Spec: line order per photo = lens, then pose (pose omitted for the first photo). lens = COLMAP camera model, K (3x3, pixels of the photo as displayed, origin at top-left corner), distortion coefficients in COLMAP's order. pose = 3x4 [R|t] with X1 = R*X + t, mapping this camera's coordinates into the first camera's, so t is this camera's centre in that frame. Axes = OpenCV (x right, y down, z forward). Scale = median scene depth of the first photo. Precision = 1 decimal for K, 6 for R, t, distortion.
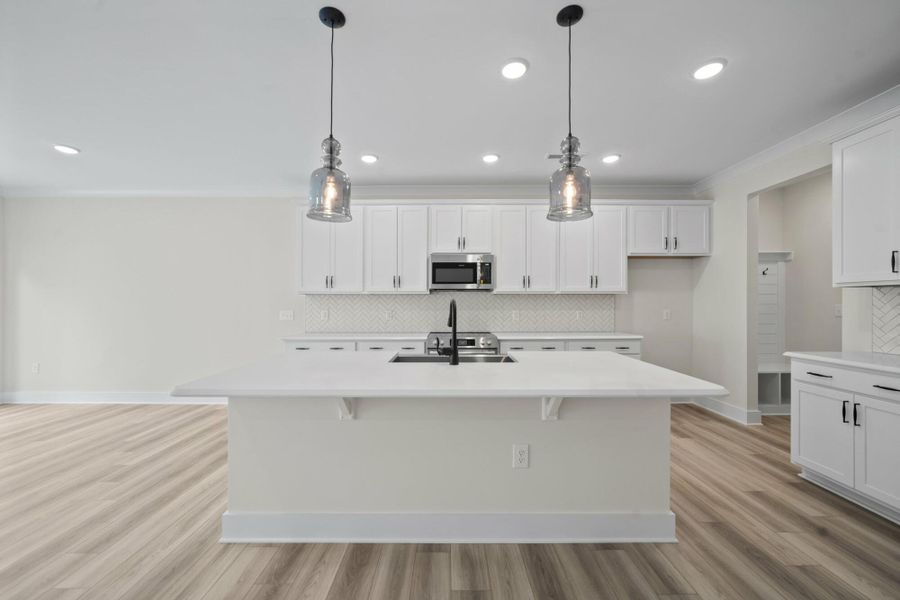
lens RADIAL K [[348.3, 0, 450.4], [0, 348.3, 301.7], [0, 0, 1]] dist [-0.008927, 0.000257]
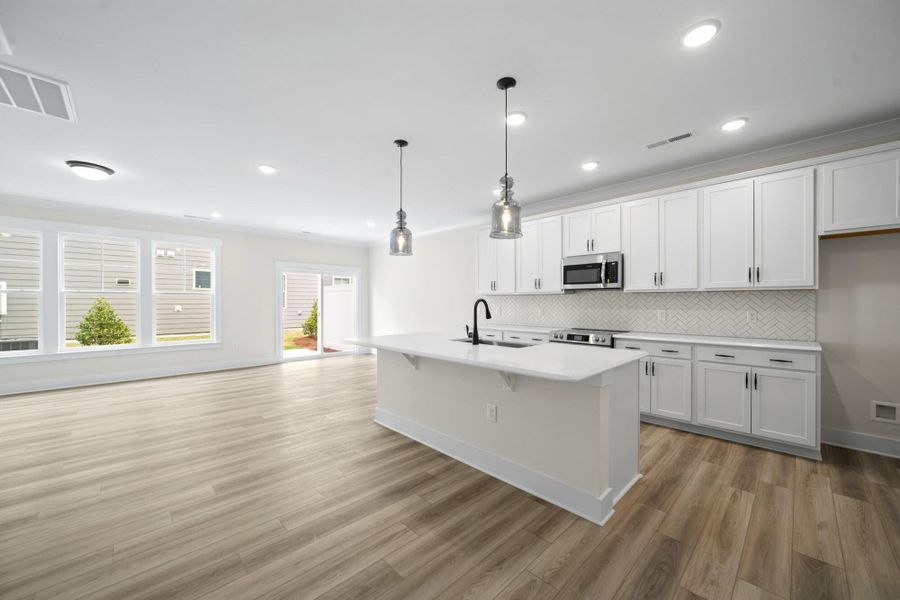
lens RADIAL K [[344.1, 0, 457.3], [0, 344.1, 304.0], [0, 0, 1]] dist [-0.008430, 0.000628]
pose [[0.702200, 0.003344, -0.711971, 0.529267], [0.003737, 0.999958, 0.008383, 0.000140], [0.711969, -0.008547, 0.702158, -0.025414]]
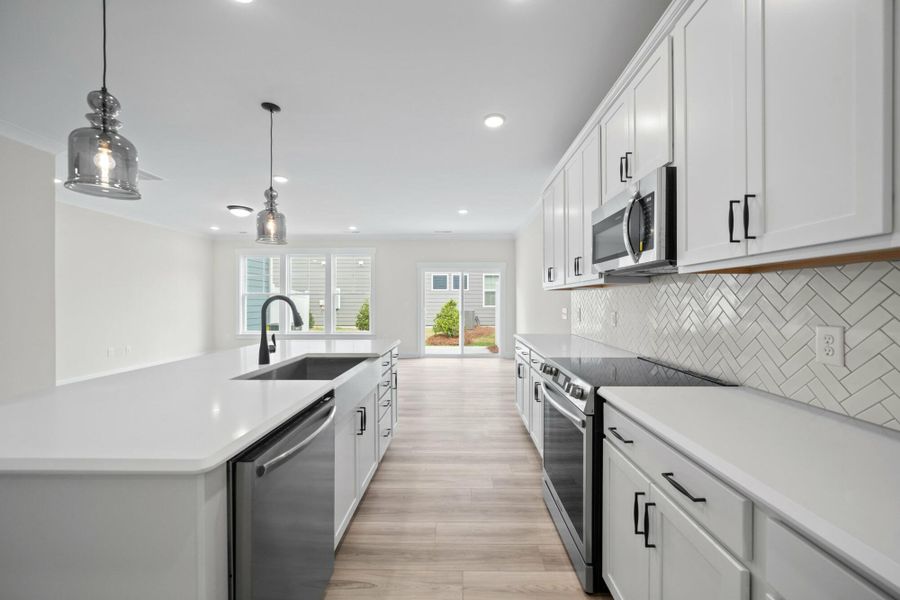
lens RADIAL K [[344.1, 0, 457.3], [0, 344.1, 304.0], [0, 0, 1]] dist [-0.008430, 0.000628]
pose [[-0.014038, 0.008695, -0.999864, 0.520138], [0.004763, 0.999951, 0.008628, 0.004985], [0.999890, -0.004641, -0.014079, 0.844218]]
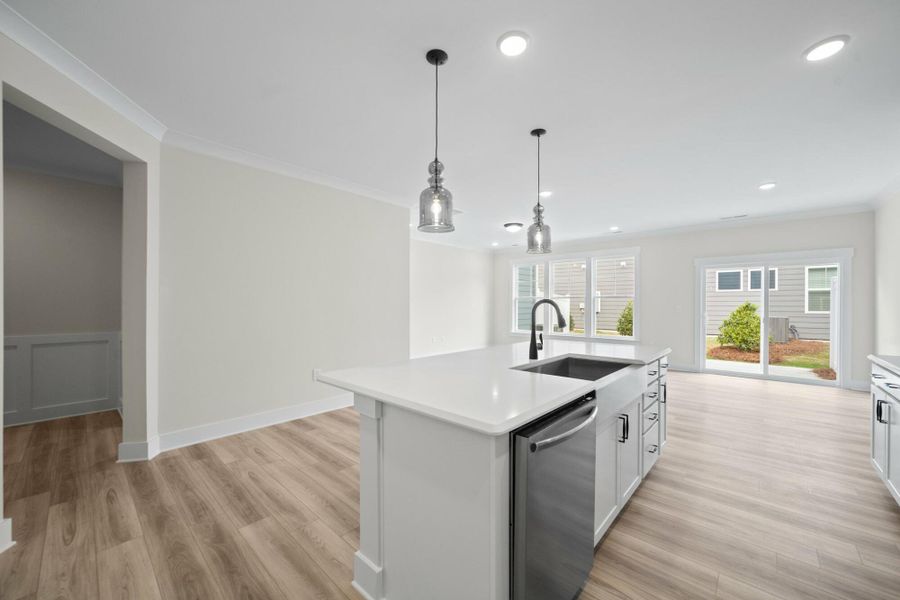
lens RADIAL K [[344.1, 0, 457.3], [0, 344.1, 304.0], [0, 0, 1]] dist [-0.008430, 0.000628]
pose [[-0.671535, -0.001019, -0.740972, 0.535842], [0.001381, 0.999996, -0.002628, 0.004798], [0.740972, -0.002788, -0.671530, 0.847572]]
